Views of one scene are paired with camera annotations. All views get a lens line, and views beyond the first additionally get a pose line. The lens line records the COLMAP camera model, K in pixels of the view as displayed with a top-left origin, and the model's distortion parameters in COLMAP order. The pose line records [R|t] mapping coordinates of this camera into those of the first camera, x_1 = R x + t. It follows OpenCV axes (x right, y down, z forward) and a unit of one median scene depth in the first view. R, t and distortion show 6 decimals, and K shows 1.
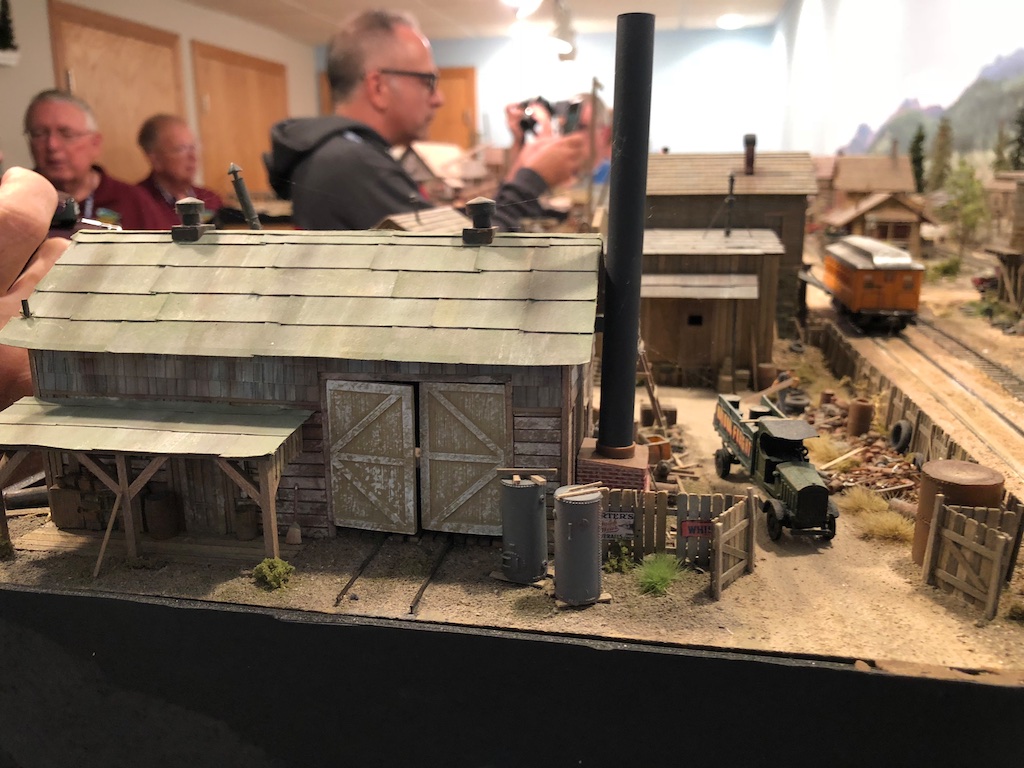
lens RADIAL K [[859.8, 0, 512.0], [0, 859.8, 384.0], [0, 0, 1]] dist [-0.003897, -0.009107]
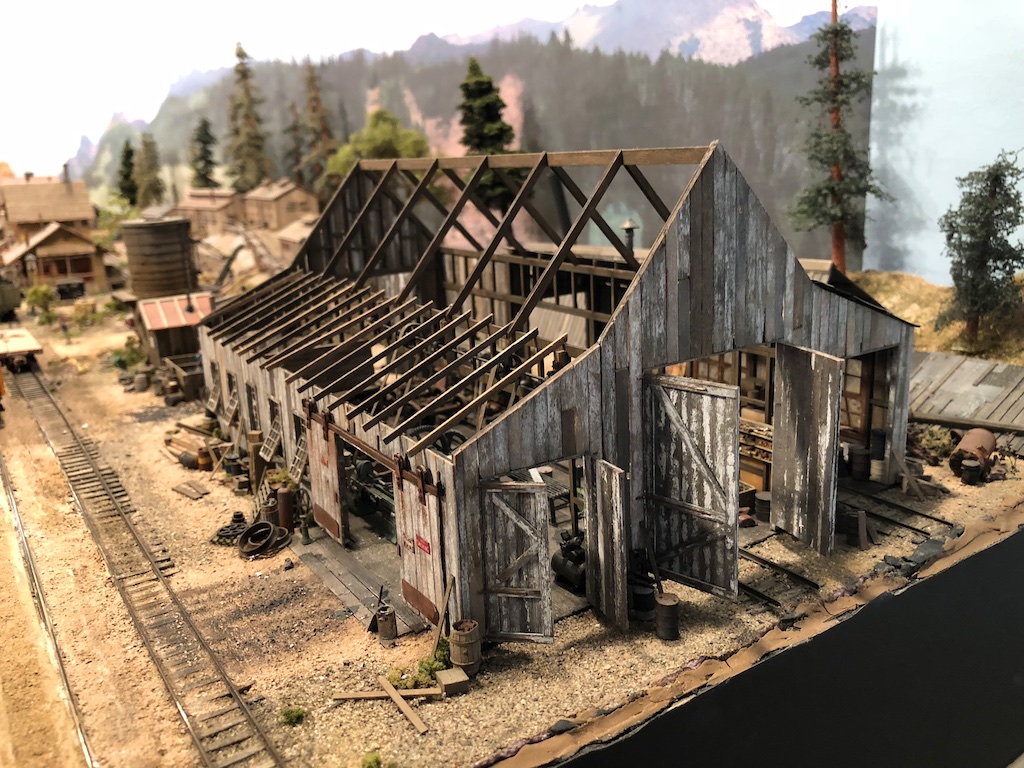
lens RADIAL K [[857.6, 0, 499.1], [0, 857.6, 367.0], [0, 0, 1]] dist [0.039979, -0.111699]
pose [[0.716504, -0.189527, 0.671343, 0.508350], [0.203133, 0.977364, 0.059122, -0.122212], [-0.667352, 0.094011, 0.738785, 0.050520]]
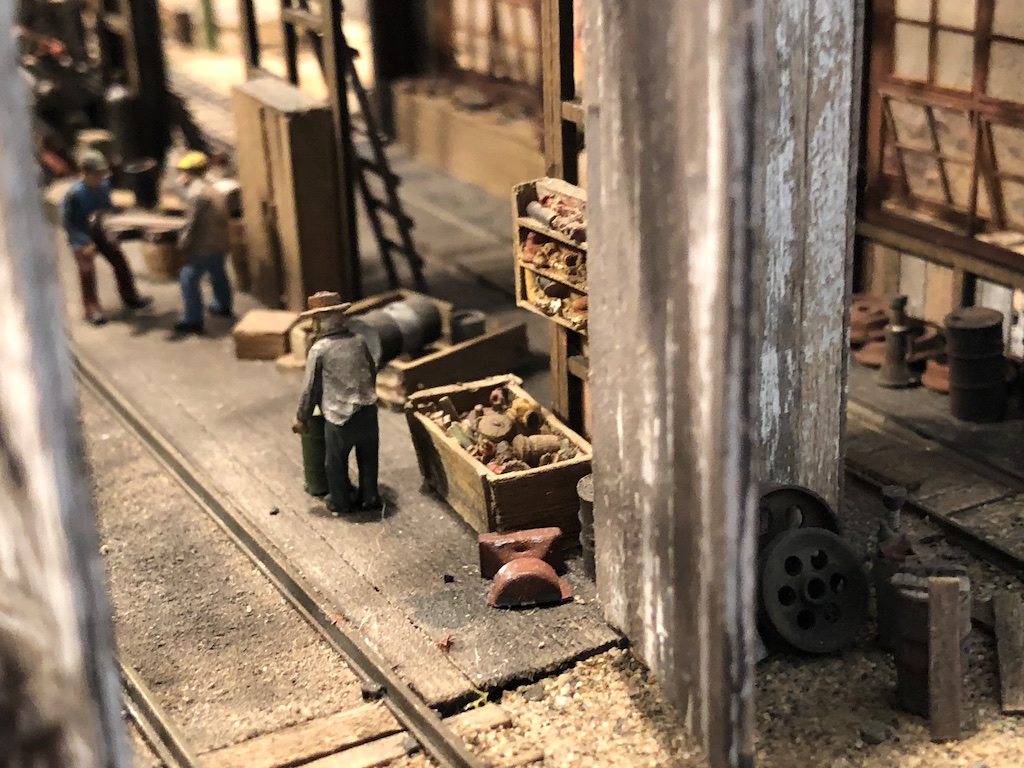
lens RADIAL K [[1666.0, 0, 530.6], [0, 1666.0, 386.4], [0, 0, 1]] dist [0.223006, -1.089982]
pose [[0.750441, -0.256374, 0.609189, 1.150126], [0.182886, 0.966263, 0.181355, 0.045198], [-0.635131, -0.024684, 0.772010, 0.255886]]
